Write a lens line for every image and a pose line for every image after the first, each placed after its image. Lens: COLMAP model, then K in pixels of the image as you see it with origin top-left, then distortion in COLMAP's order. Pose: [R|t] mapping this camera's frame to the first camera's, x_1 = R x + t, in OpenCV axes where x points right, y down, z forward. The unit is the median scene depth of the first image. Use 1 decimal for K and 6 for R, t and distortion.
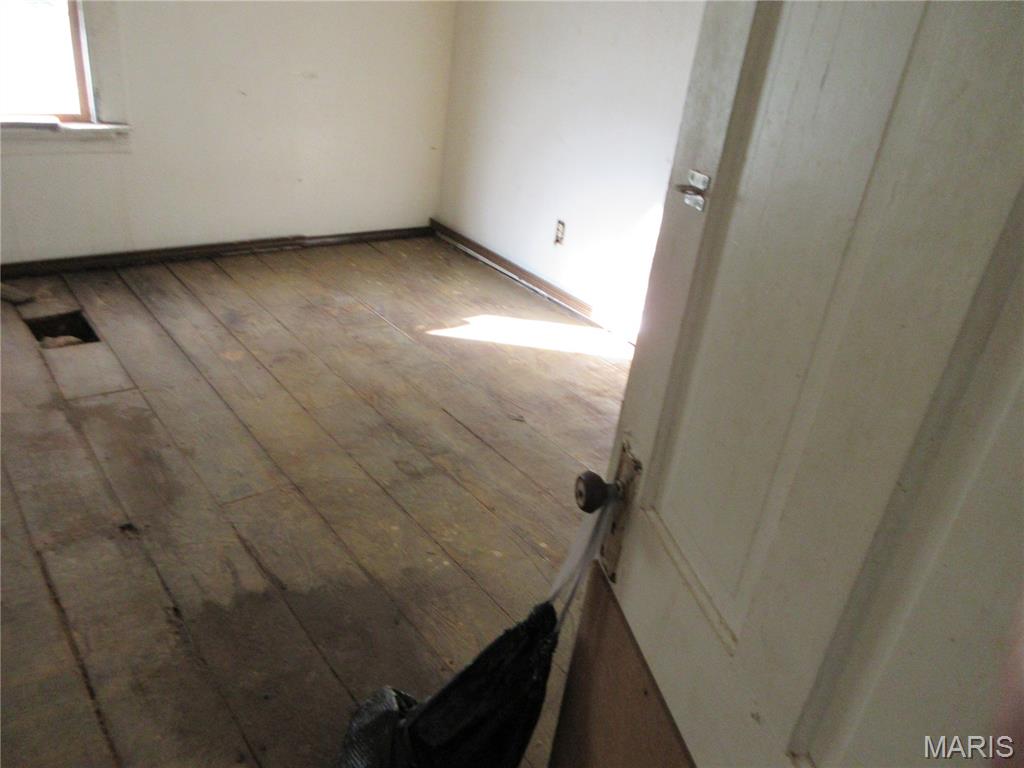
lens RADIAL K [[767.9, 0, 511.2], [0, 767.9, 384.7], [0, 0, 1]] dist [0.004189, -0.000989]
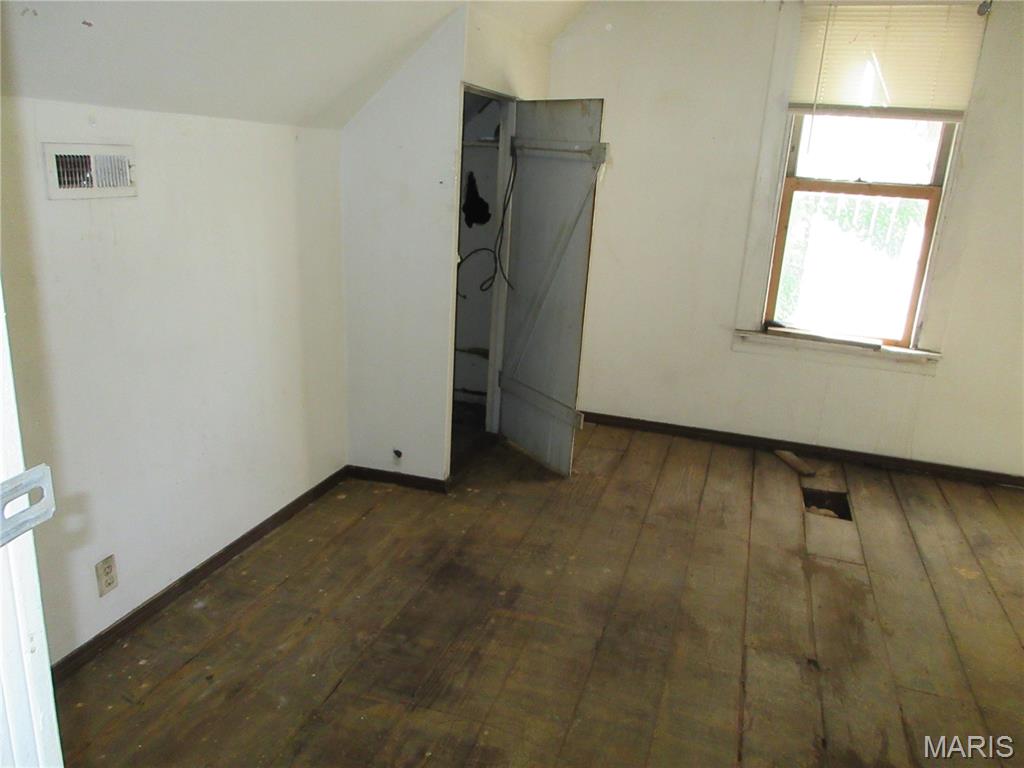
lens RADIAL K [[767.9, 0, 511.8], [0, 767.9, 384.1], [0, 0, 1]] dist [0.004189, -0.000989]
pose [[0.552744, 0.148739, -0.819970, 0.113159], [-0.377052, 0.922106, -0.086906, 0.052233], [0.743173, 0.357208, 0.565771, -0.124265]]
